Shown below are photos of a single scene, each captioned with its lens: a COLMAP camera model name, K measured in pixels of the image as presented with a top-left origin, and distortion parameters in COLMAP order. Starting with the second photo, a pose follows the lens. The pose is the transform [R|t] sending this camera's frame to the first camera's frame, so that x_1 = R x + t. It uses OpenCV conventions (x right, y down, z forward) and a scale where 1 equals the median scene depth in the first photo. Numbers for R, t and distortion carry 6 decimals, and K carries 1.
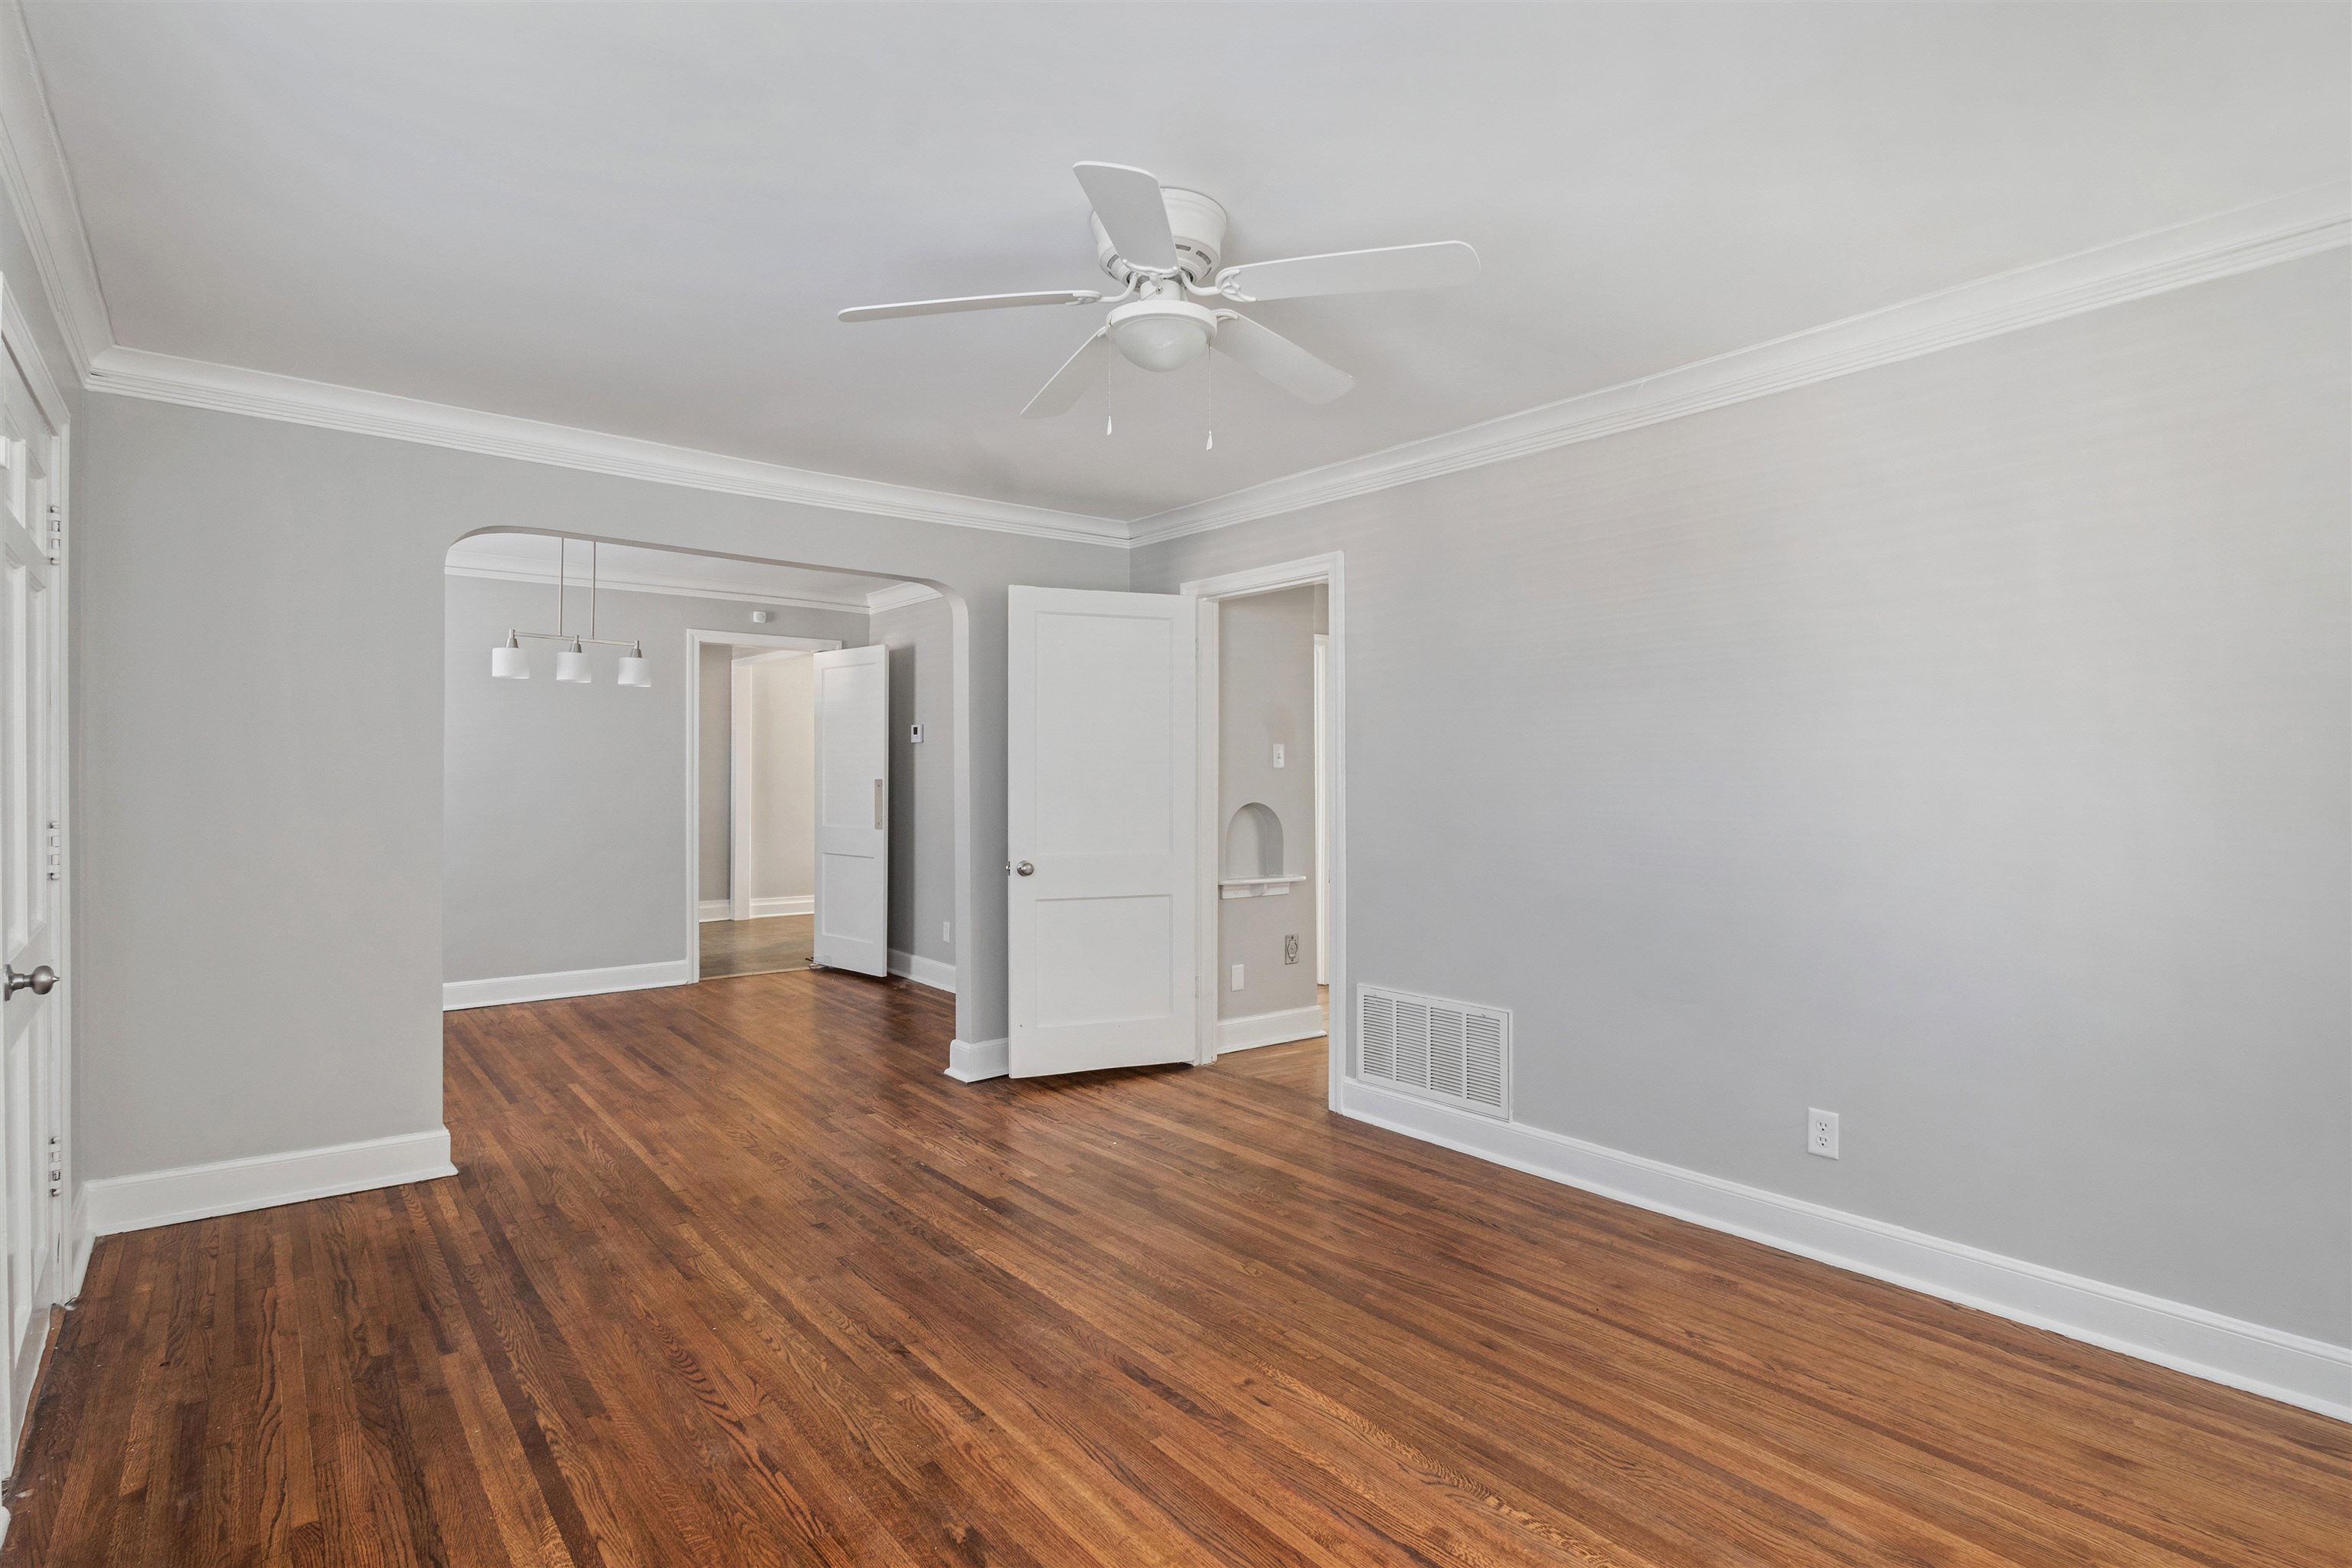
lens RADIAL K [[1171.0, 0, 1173.9], [0, 1171.0, 772.0], [0, 0, 1]] dist [0.006874, -0.002882]
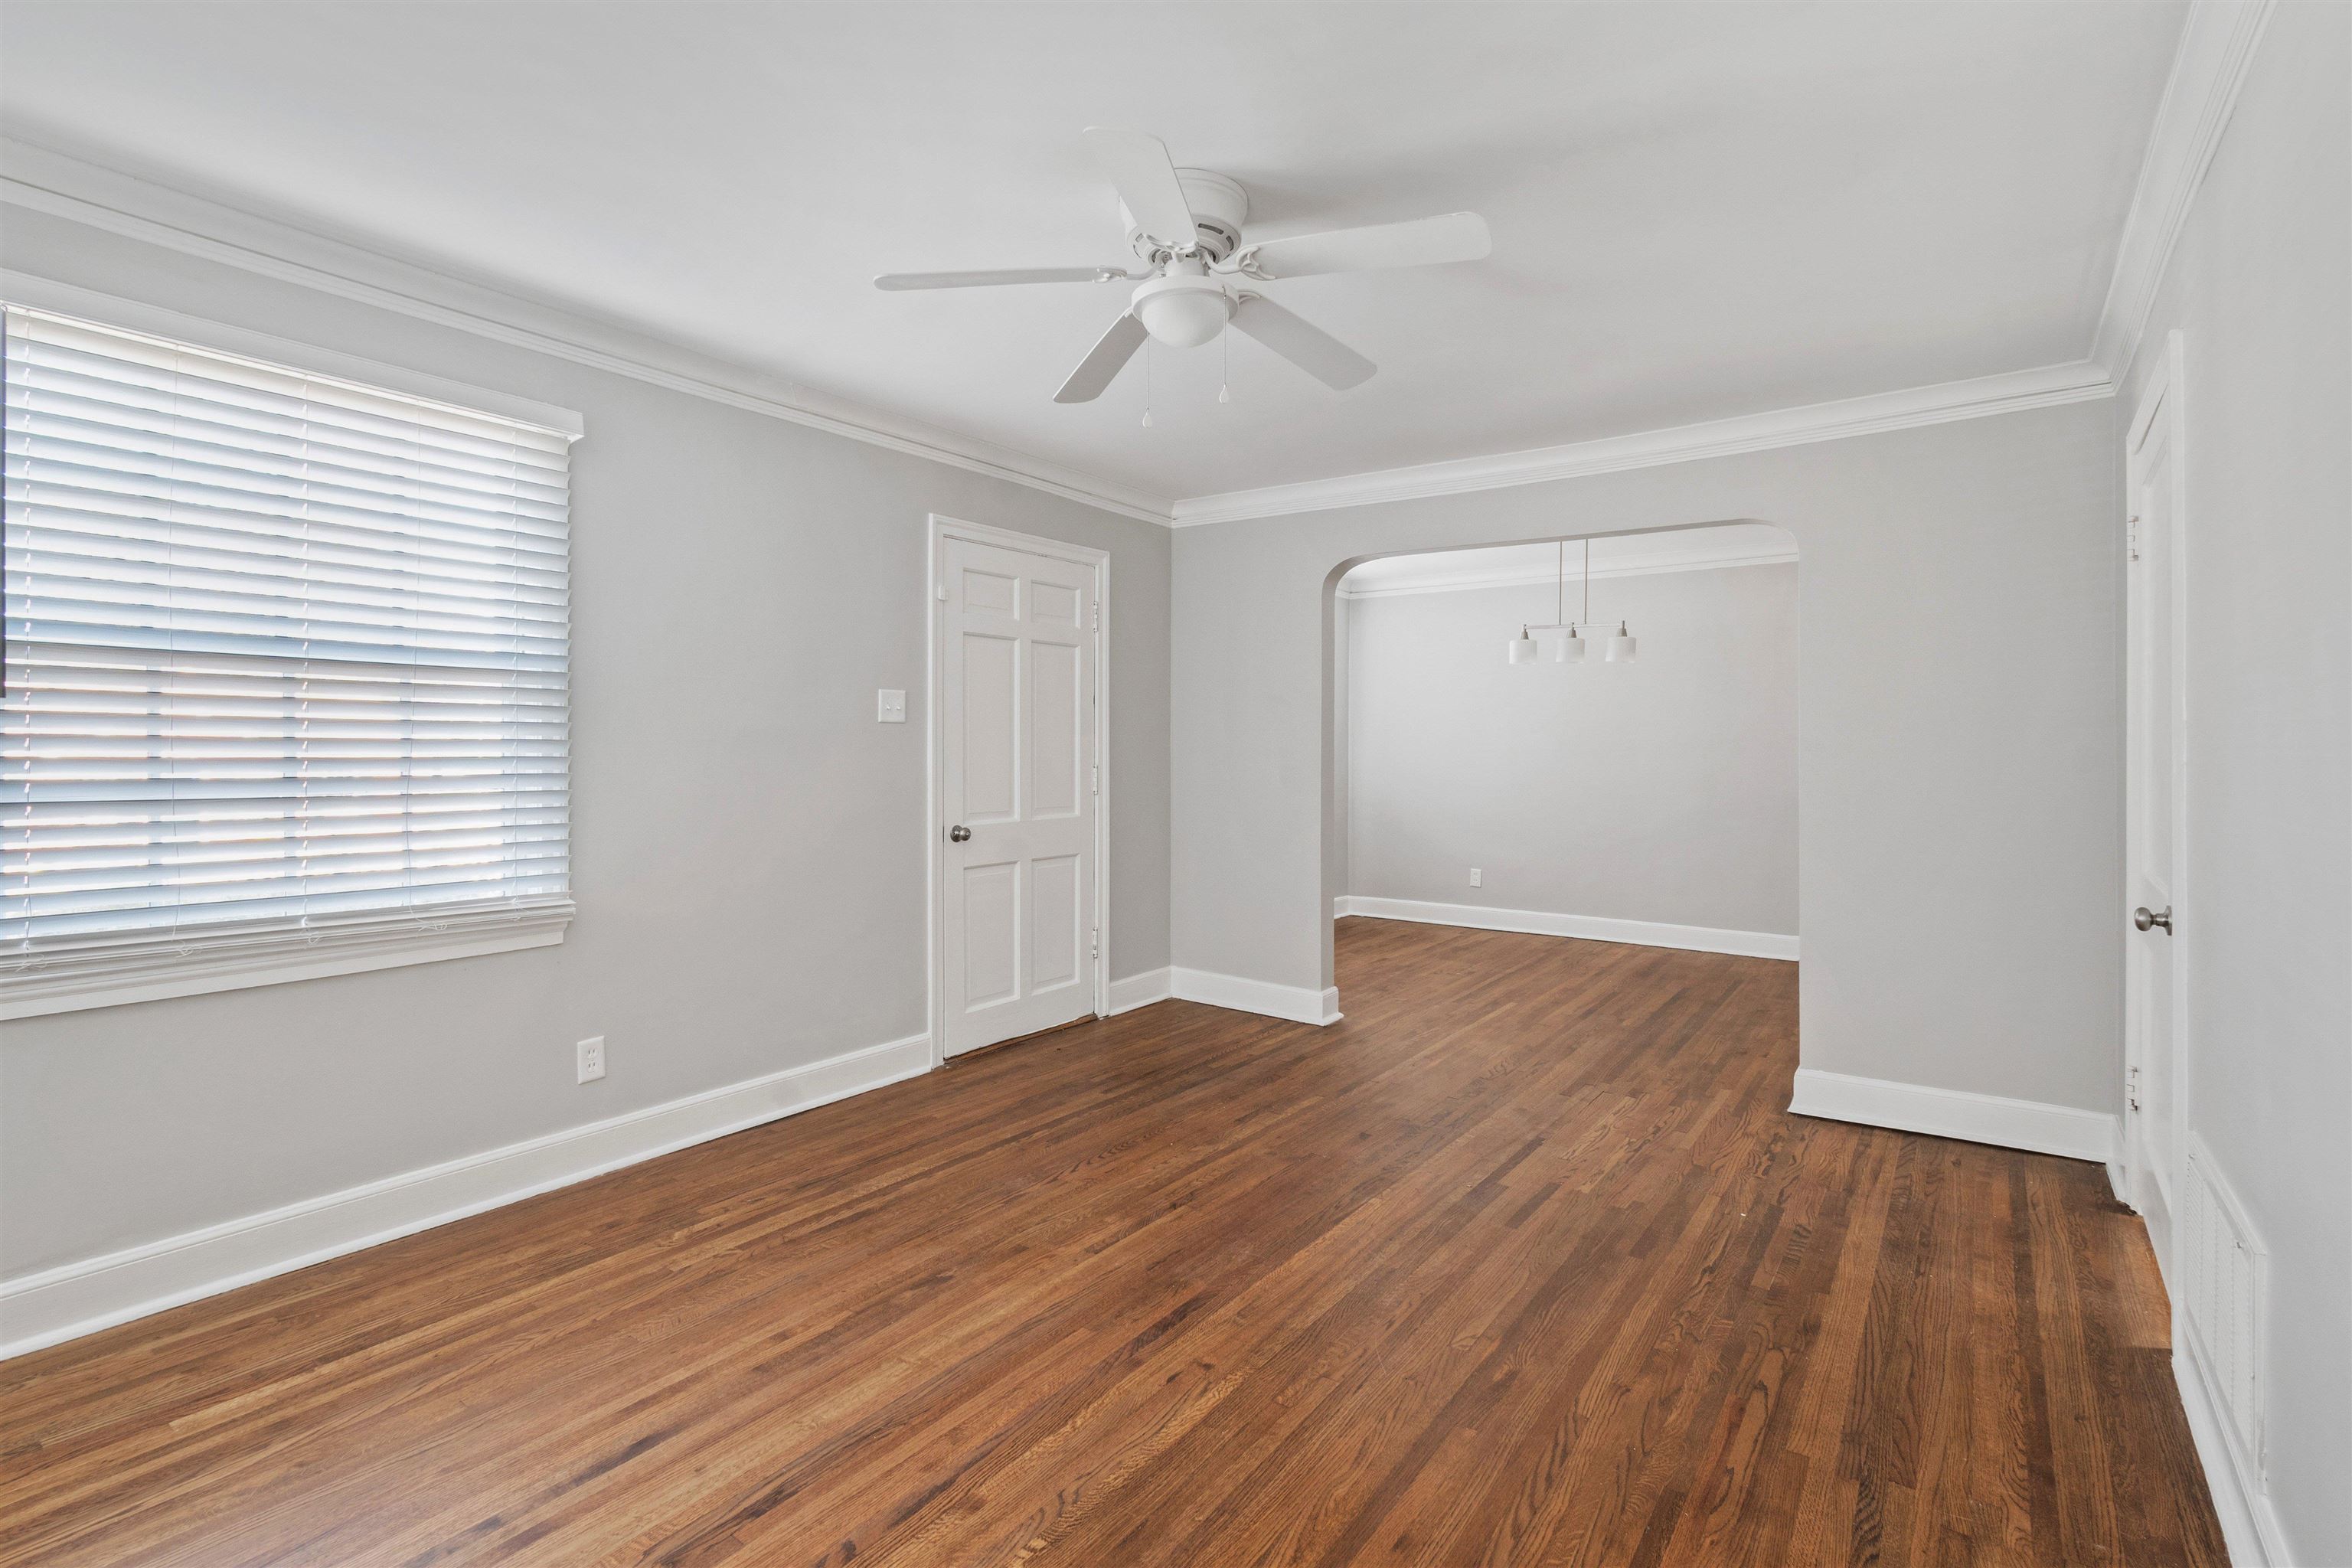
lens RADIAL K [[1087.1, 0, 1163.1], [0, 1087.1, 745.4], [0, 0, 1]] dist [0.002151, -0.000699]
pose [[0.252463, 0.001728, -0.967605, 0.725061], [-0.003425, 0.999994, 0.000892, 0.006817], [0.967601, 0.003088, 0.252467, 0.581286]]
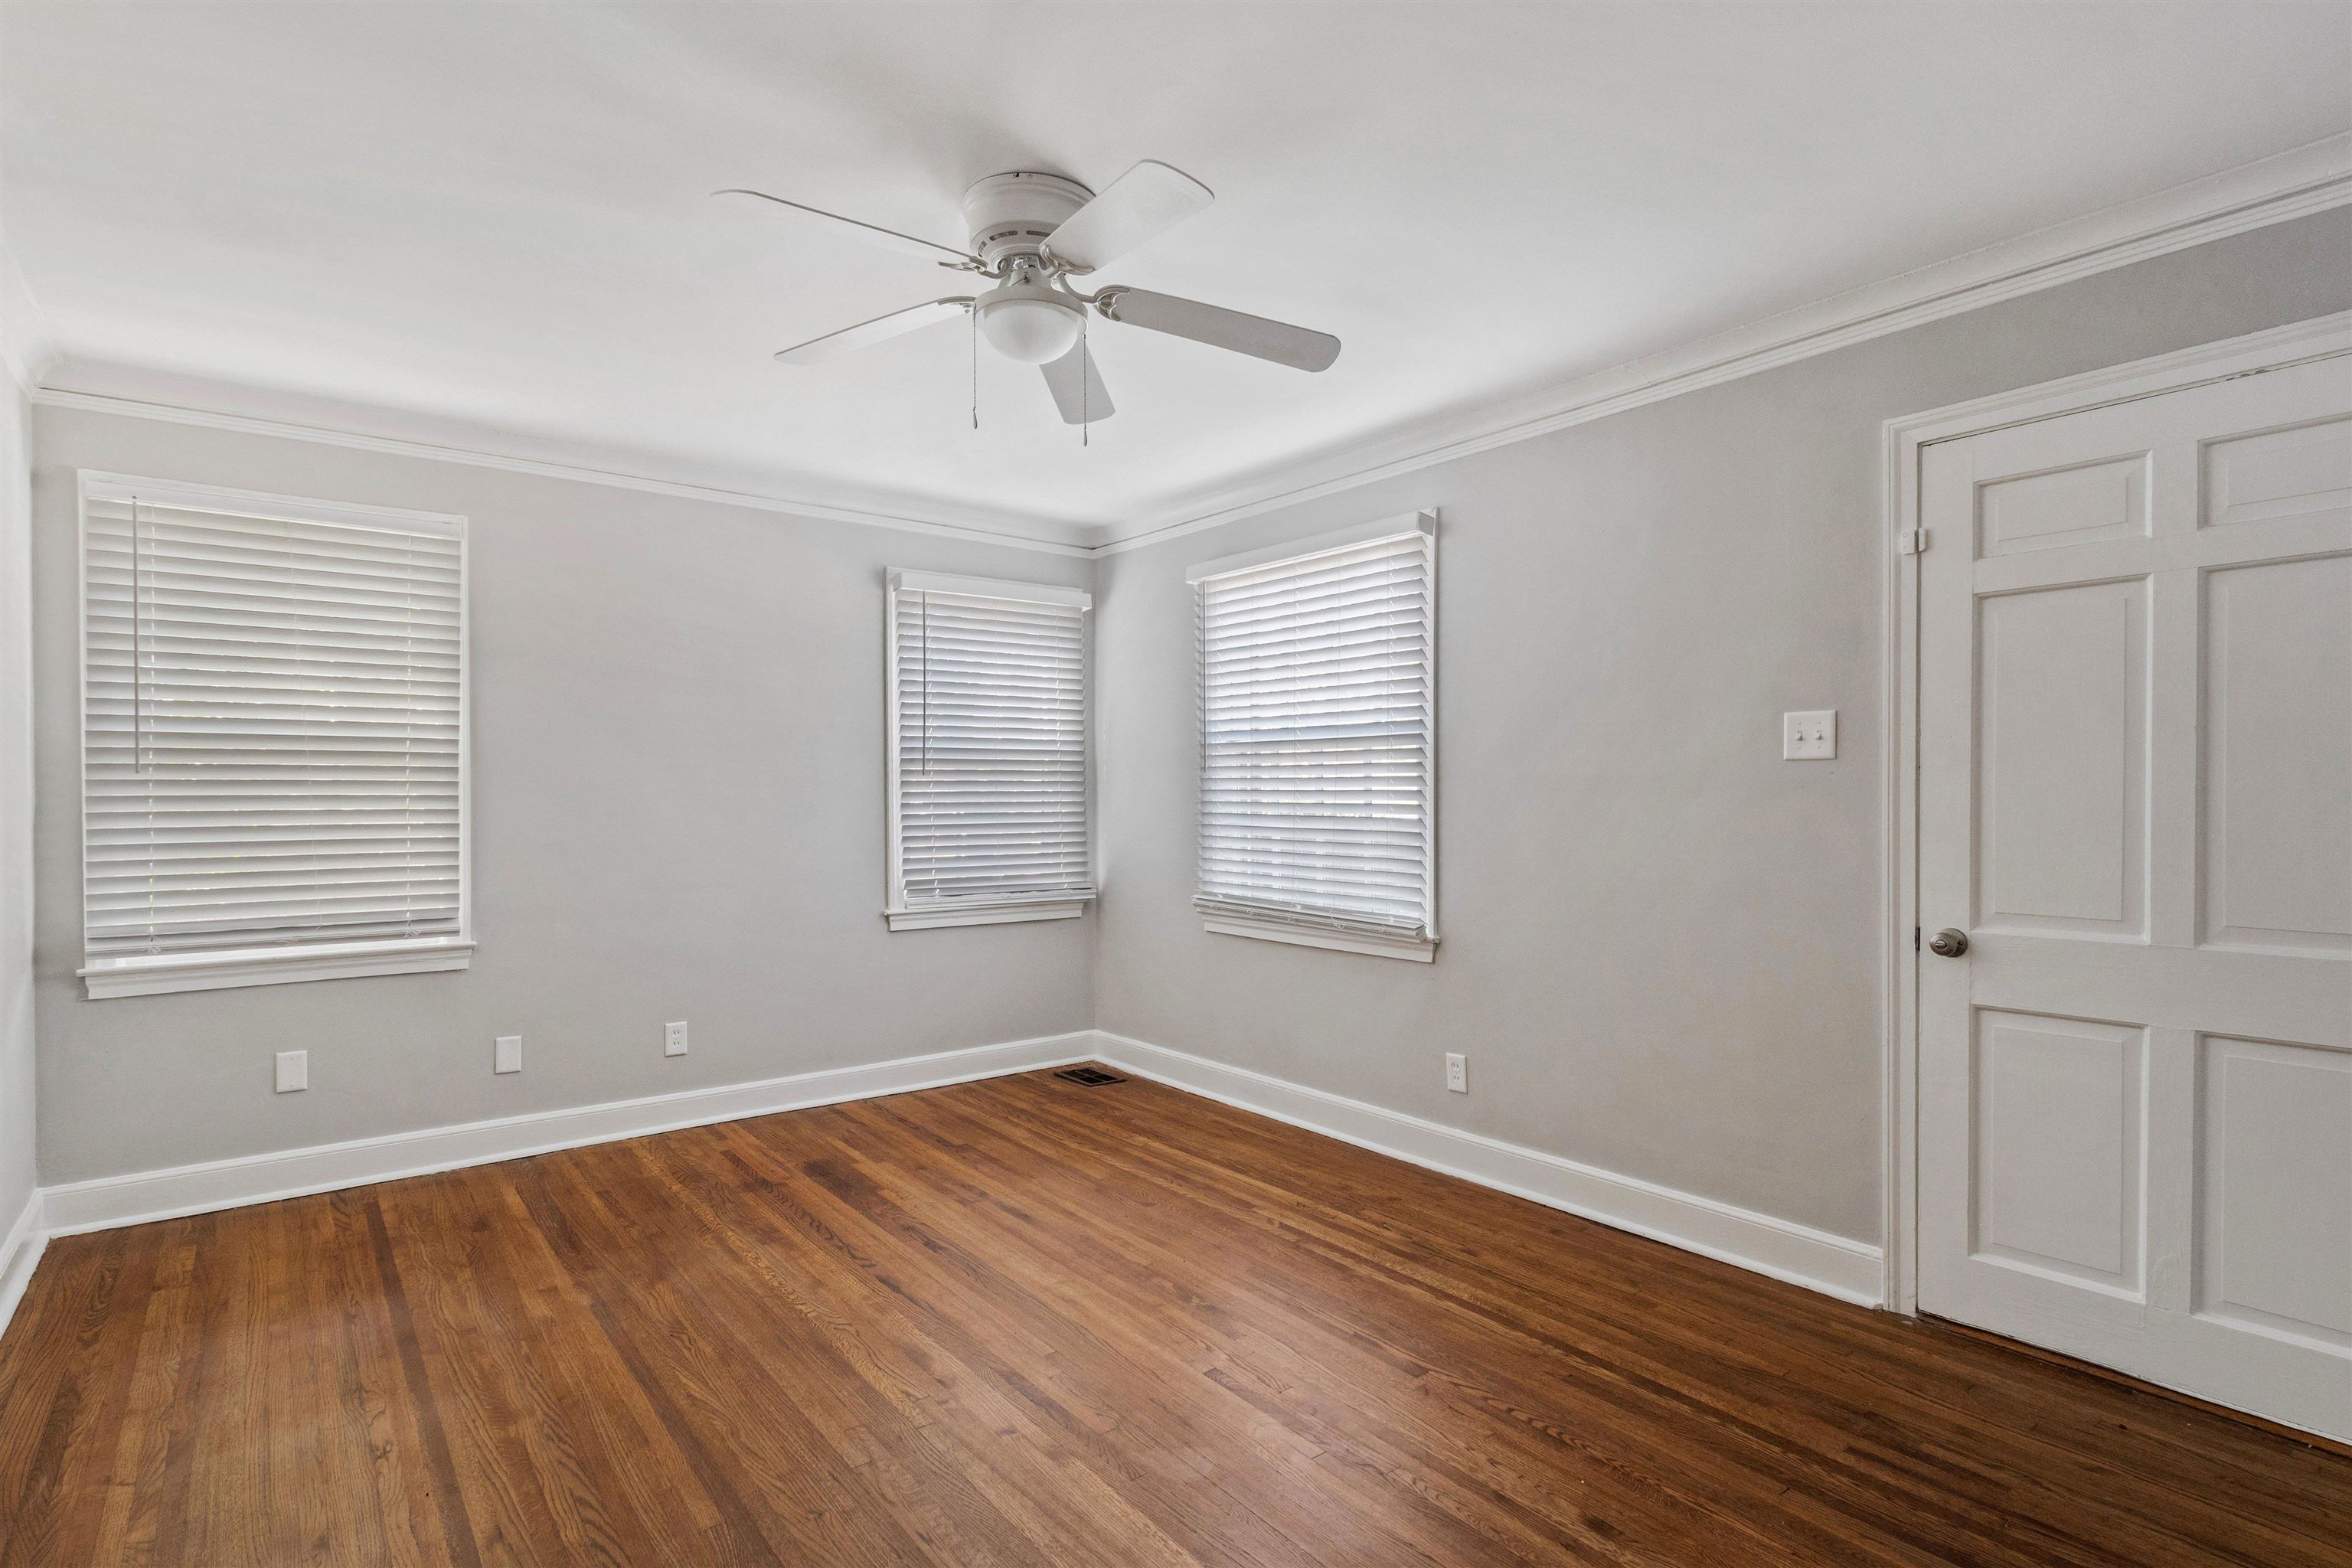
lens RADIAL K [[1171.0, 0, 1181.9], [0, 1171.0, 789.7], [0, 0, 1]] dist [0.006874, -0.002882]
pose [[-0.999931, 0.000846, 0.011692, -0.115607], [0.000767, 0.999977, -0.006786, 0.013161], [-0.011697, -0.006777, -0.999909, 1.560565]]
